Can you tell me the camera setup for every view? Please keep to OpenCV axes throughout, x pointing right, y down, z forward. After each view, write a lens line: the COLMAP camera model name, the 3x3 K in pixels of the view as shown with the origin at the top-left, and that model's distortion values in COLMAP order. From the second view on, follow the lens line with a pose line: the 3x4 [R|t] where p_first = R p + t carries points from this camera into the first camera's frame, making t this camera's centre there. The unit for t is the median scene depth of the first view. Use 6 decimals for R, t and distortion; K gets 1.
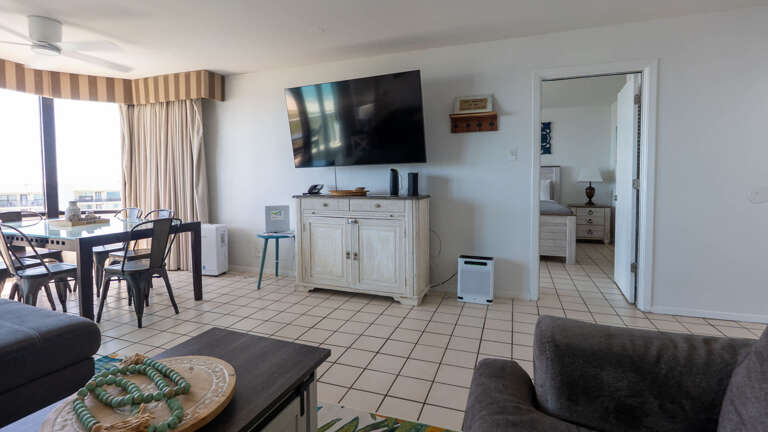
lens RADIAL K [[355.7, 0, 387.1], [0, 355.7, 199.0], [0, 0, 1]] dist [-0.005675, 0.000945]
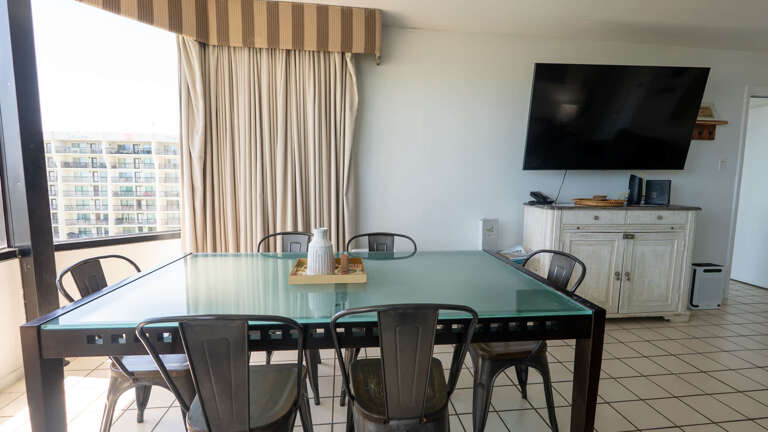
lens RADIAL K [[355.7, 0, 383.8], [0, 355.7, 219.3], [0, 0, 1]] dist [-0.005675, 0.000945]
pose [[0.891678, -0.035108, 0.451306, -0.991169], [0.008140, 0.998070, 0.061558, -0.034929], [-0.452597, -0.051217, 0.890243, 0.503524]]
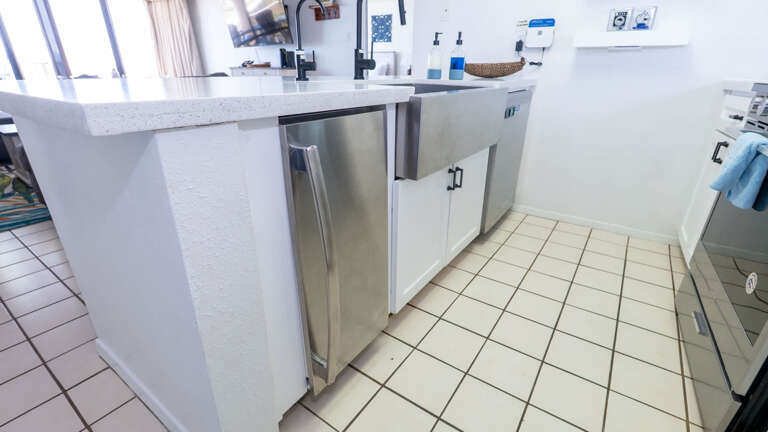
lens RADIAL K [[355.7, 0, 388.6], [0, 355.7, 215.8], [0, 0, 1]] dist [-0.005675, 0.000945]
pose [[0.964948, 0.111606, -0.237530, 0.912530], [-0.025651, 0.940846, 0.337862, 0.063566], [0.261186, -0.319926, 0.910730, -0.479067]]
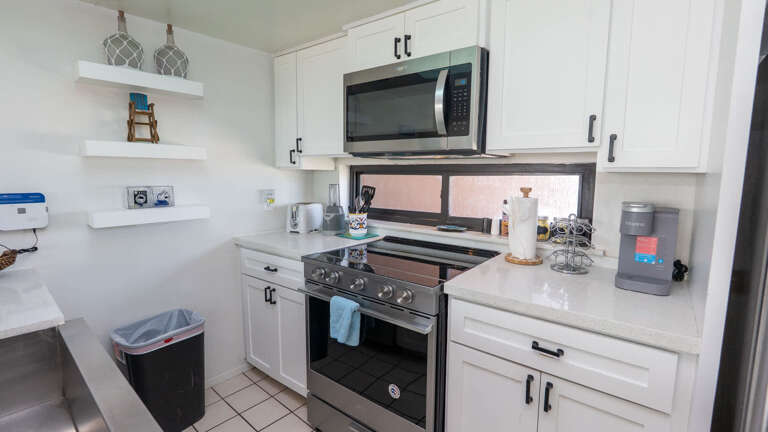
lens RADIAL K [[355.7, 0, 384.2], [0, 355.7, 214.8], [0, 0, 1]] dist [-0.005675, 0.000945]
pose [[0.374888, -0.113096, 0.920146, 0.740171], [0.039432, 0.993578, 0.106057, -0.065591], [-0.926231, -0.003477, 0.376940, -0.314445]]
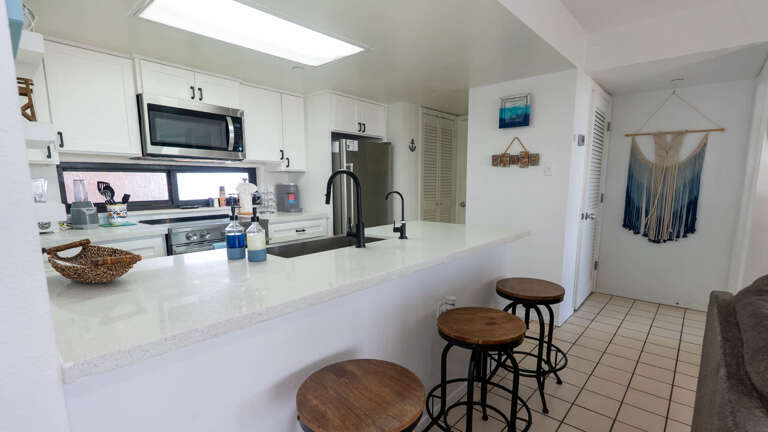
lens RADIAL K [[355.7, 0, 388.6], [0, 355.7, 234.9], [0, 0, 1]] dist [-0.005675, 0.000945]
pose [[-0.928521, -0.046907, 0.368306, 0.499674], [0.025008, 0.981833, 0.188091, -0.065156], [-0.370438, 0.183857, -0.910479, 0.492808]]
